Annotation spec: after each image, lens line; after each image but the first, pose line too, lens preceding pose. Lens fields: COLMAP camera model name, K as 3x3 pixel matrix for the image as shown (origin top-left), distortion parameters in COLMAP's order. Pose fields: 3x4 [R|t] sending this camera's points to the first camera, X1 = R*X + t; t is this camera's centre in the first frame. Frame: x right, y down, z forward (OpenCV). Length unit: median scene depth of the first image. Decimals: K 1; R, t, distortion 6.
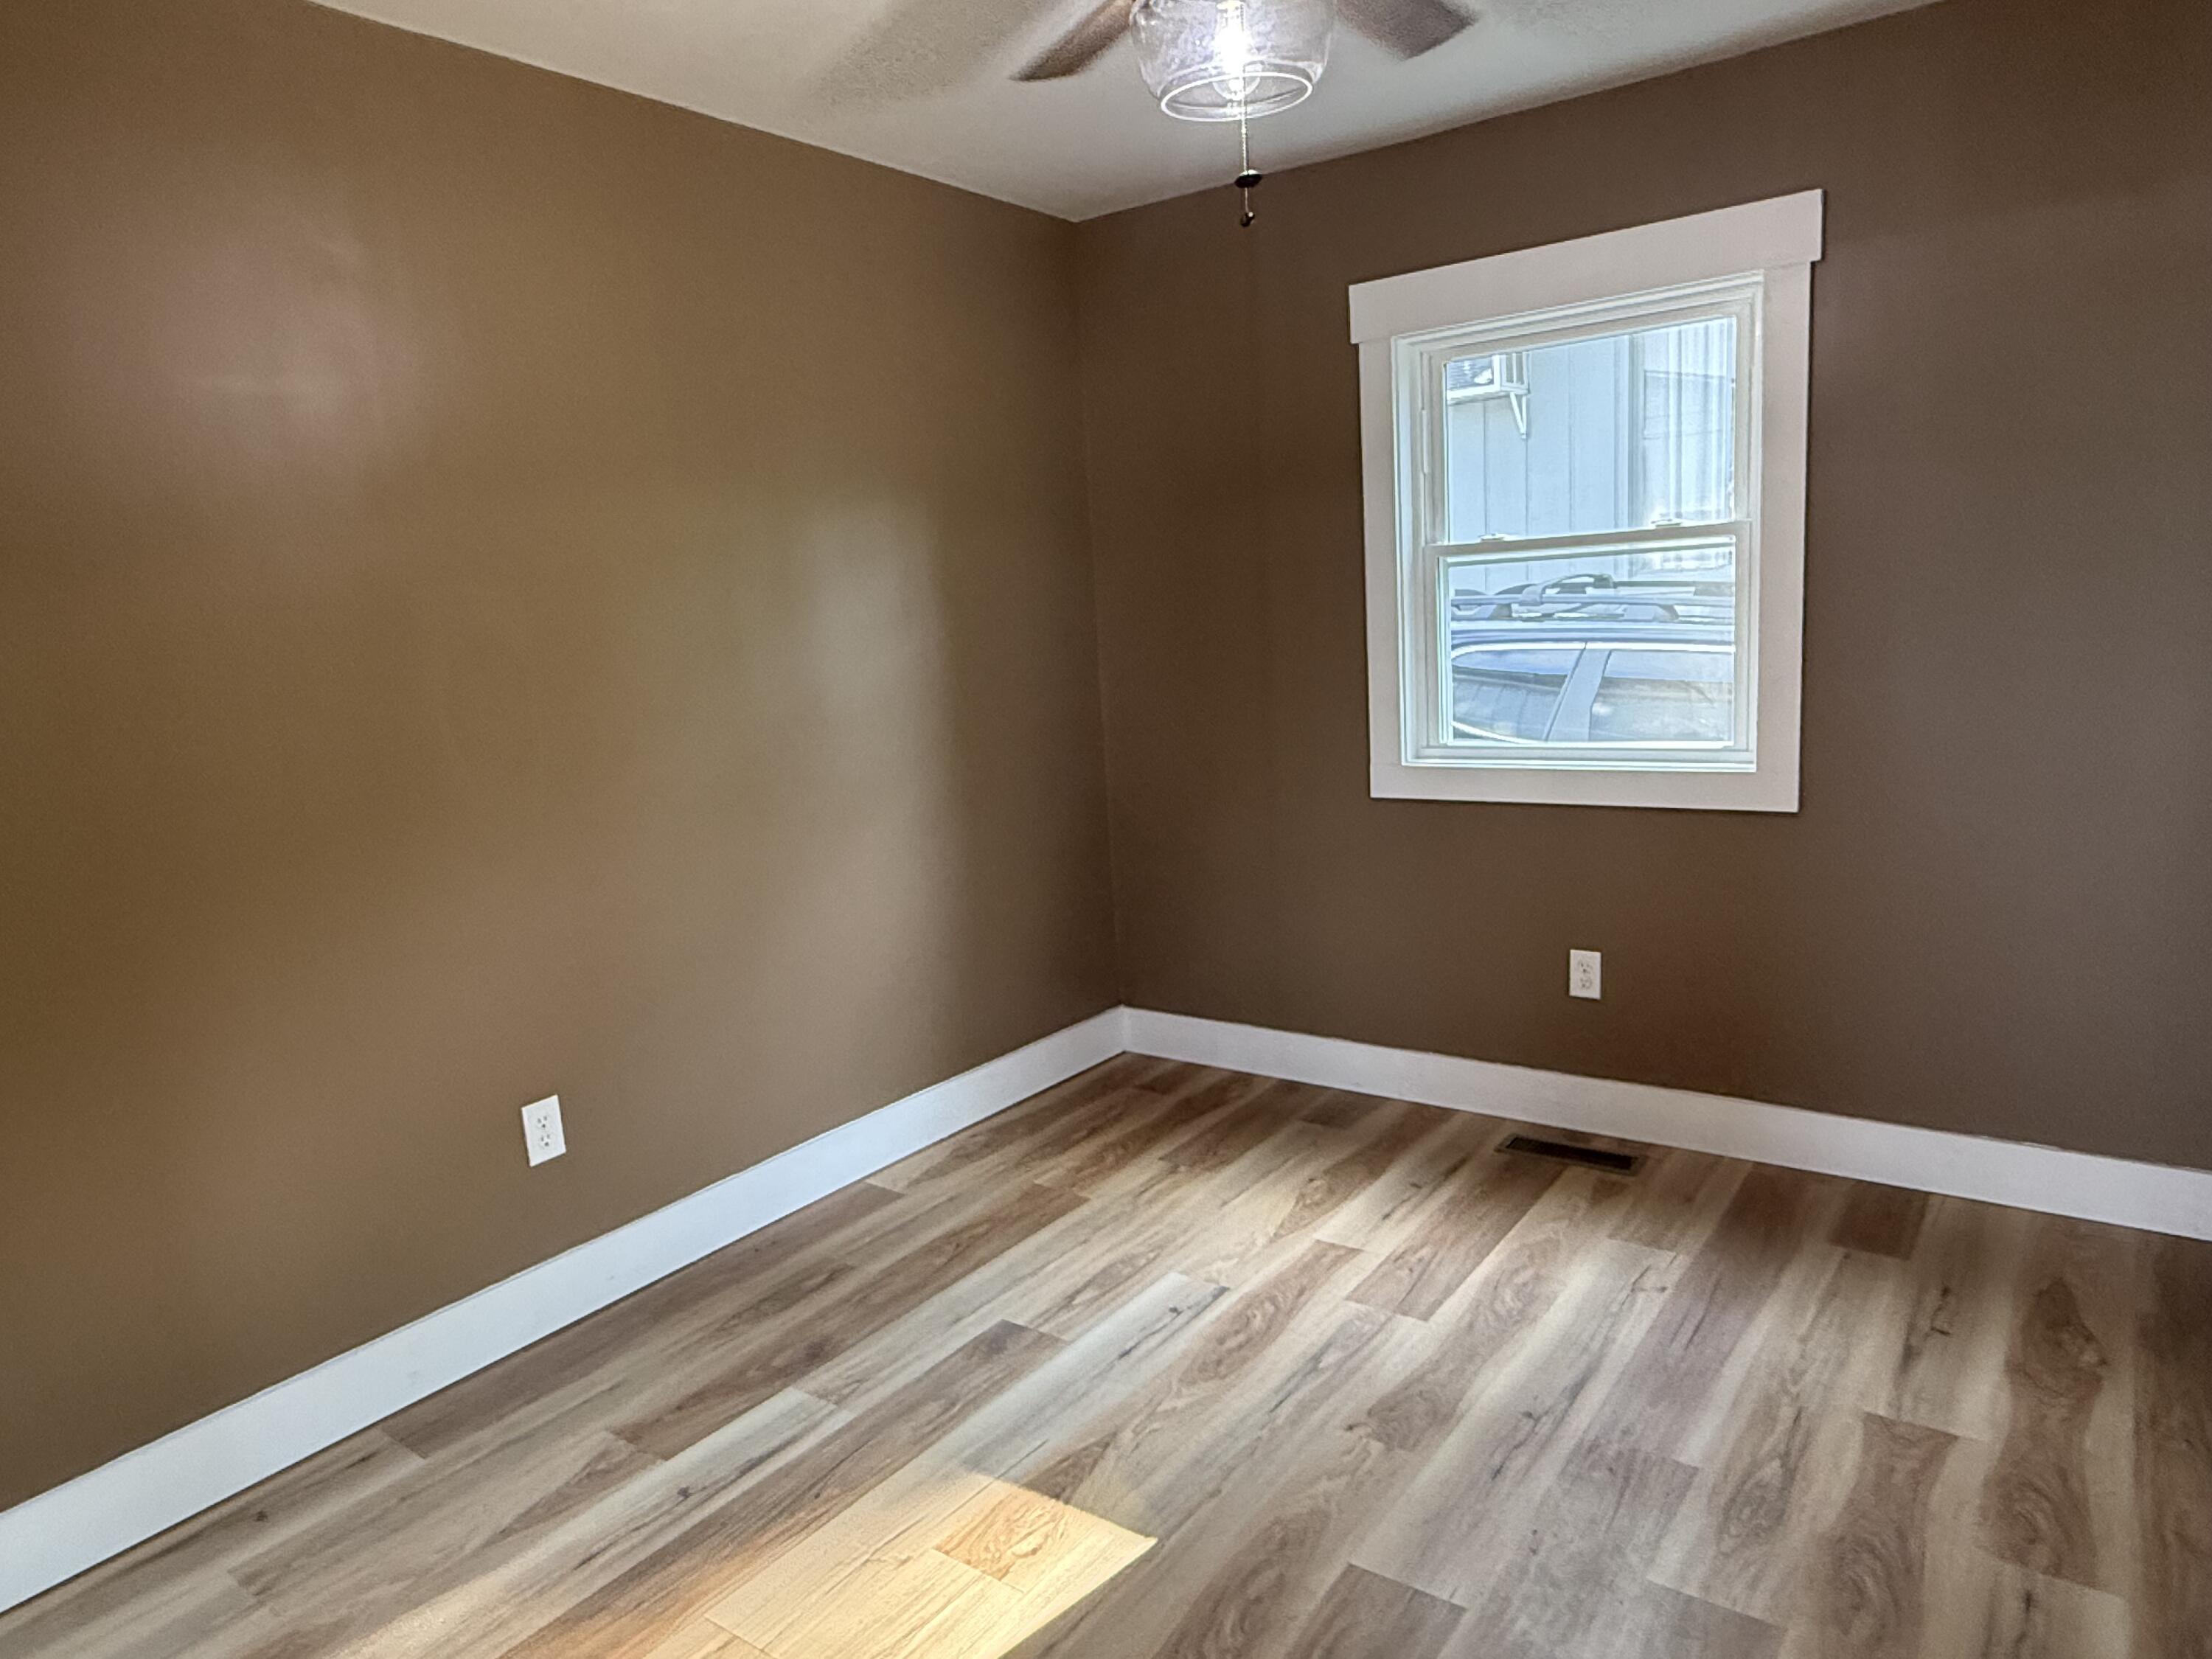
lens RADIAL K [[1406.2, 0, 1099.2], [0, 1406.2, 831.8], [0, 0, 1]] dist [0.003099, 0.003731]
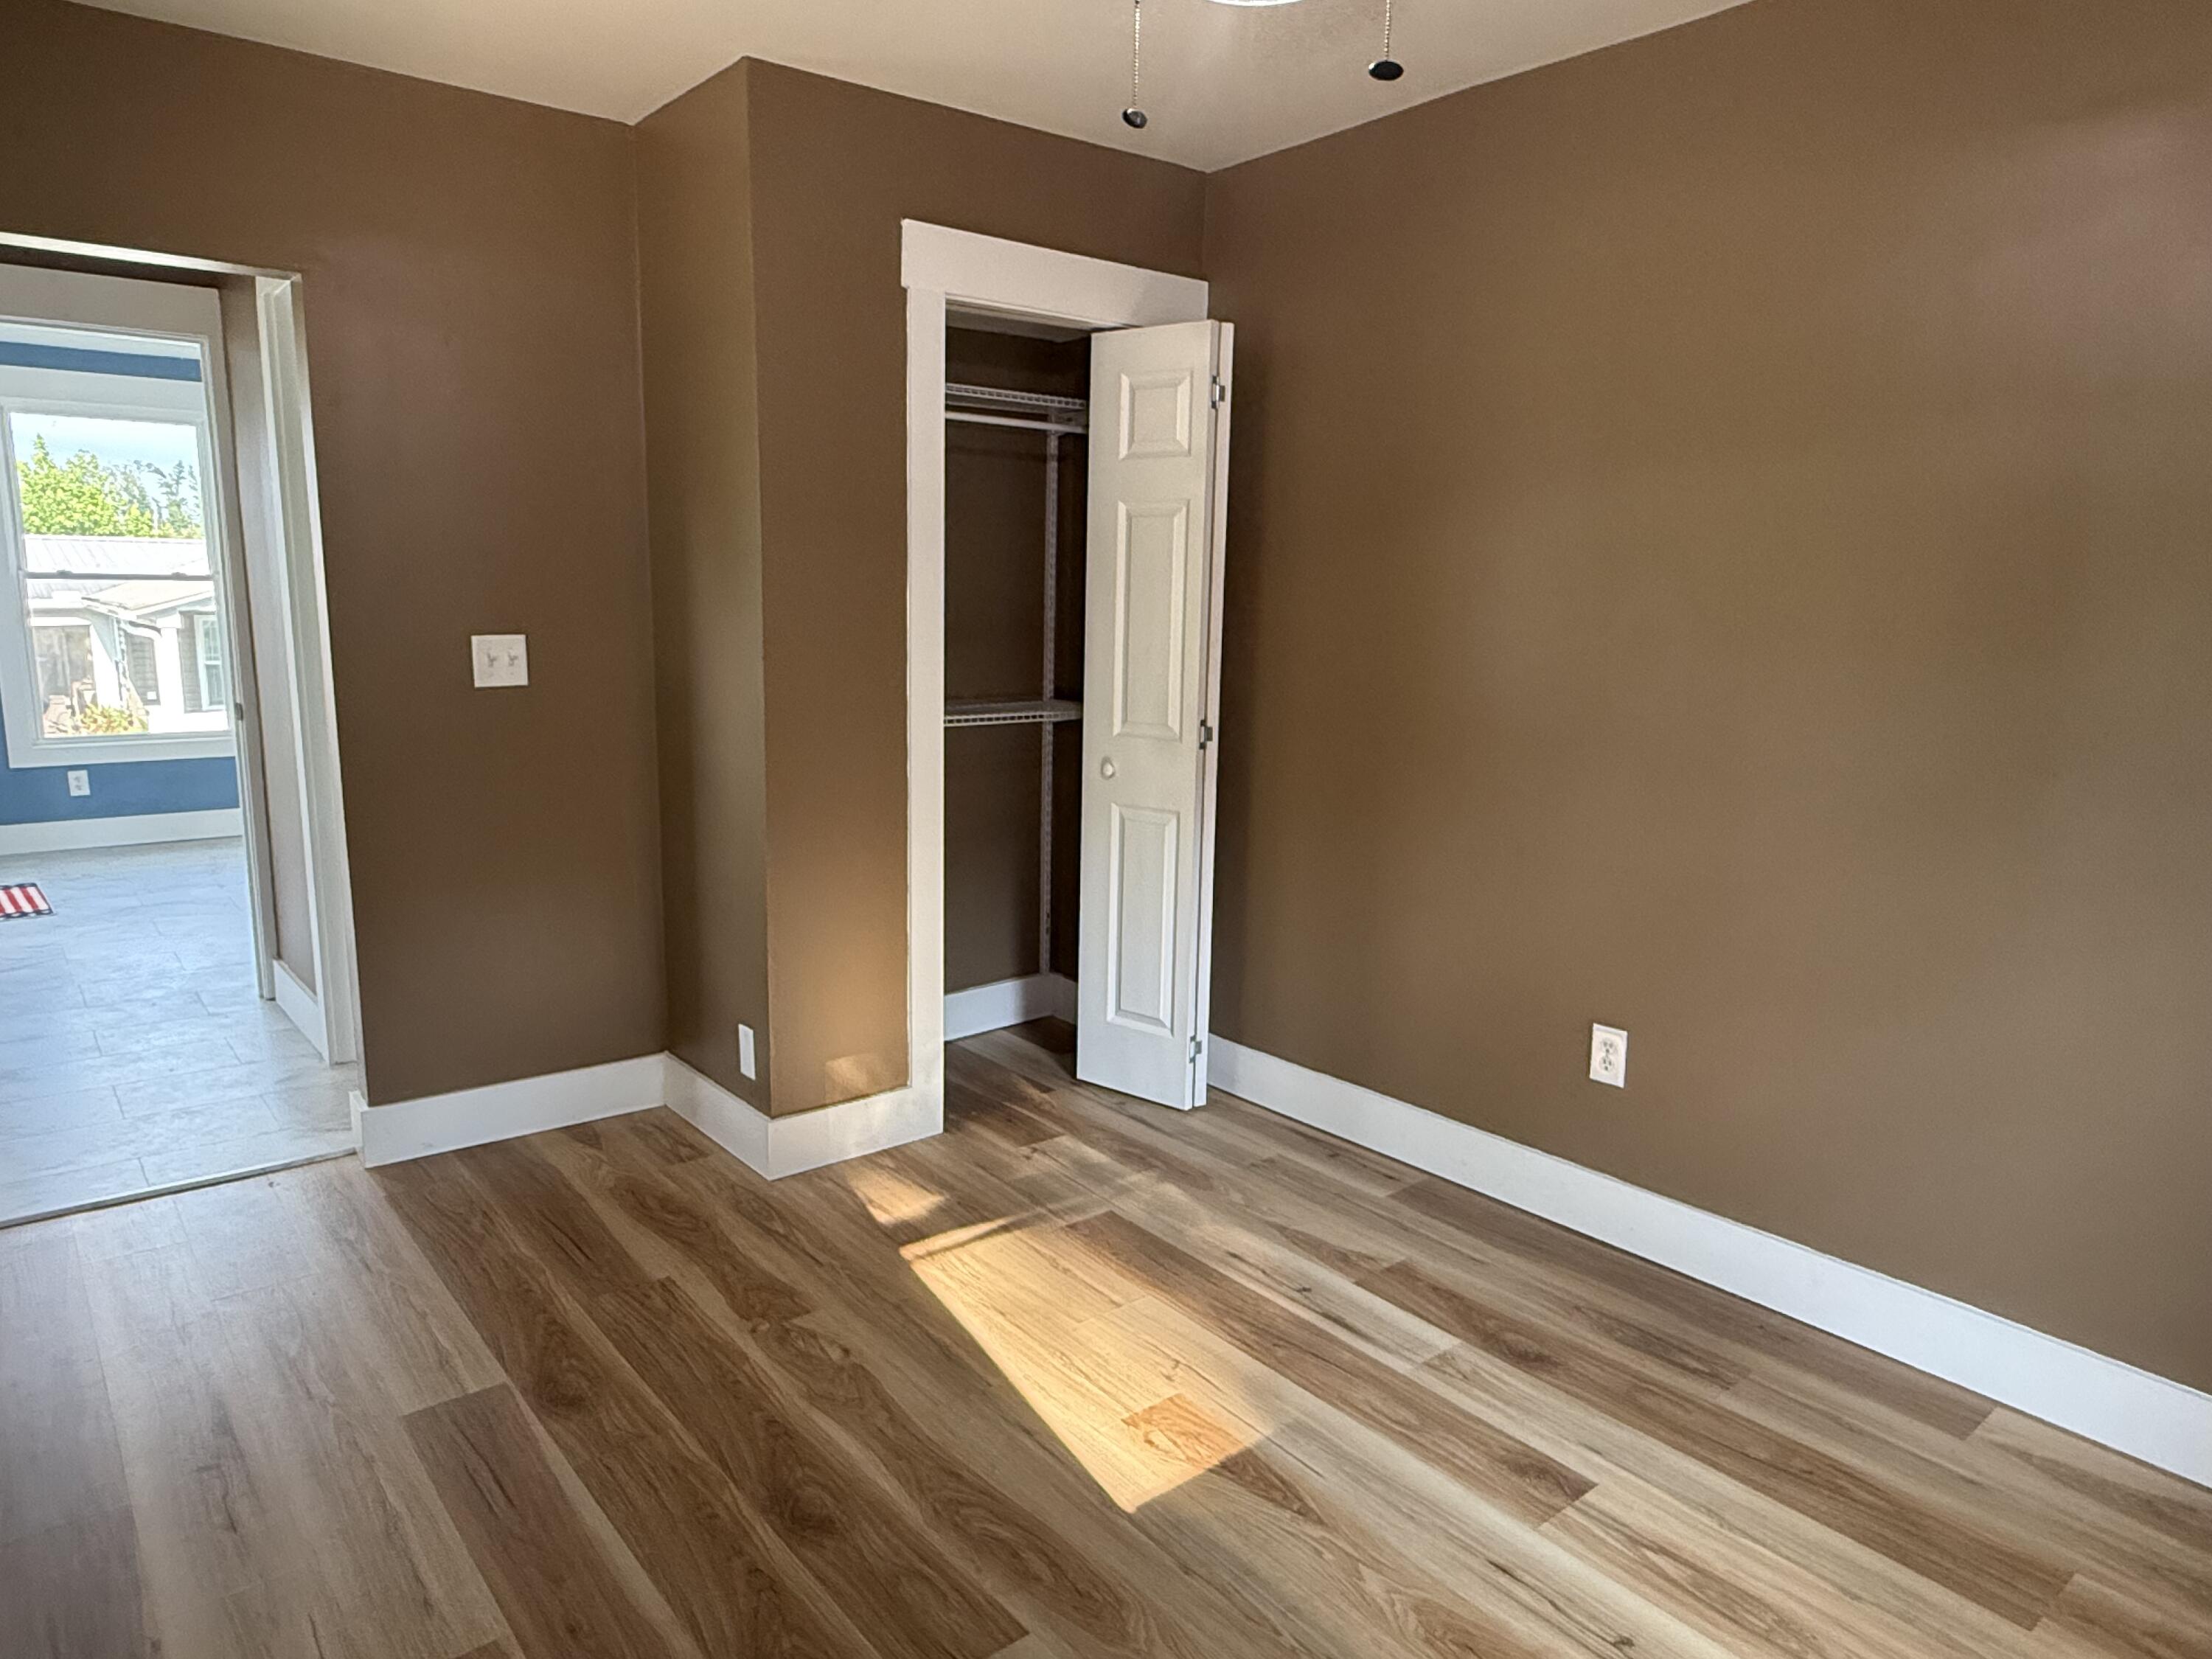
lens RADIAL K [[1406.2, 0, 1099.2], [0, 1406.2, 831.8], [0, 0, 1]] dist [0.003099, 0.003731]
pose [[-0.250521, 0.223992, -0.941842, 0.692712], [-0.157497, 0.950476, 0.267938, -0.180140], [0.955214, 0.215461, -0.202836, 0.838182]]
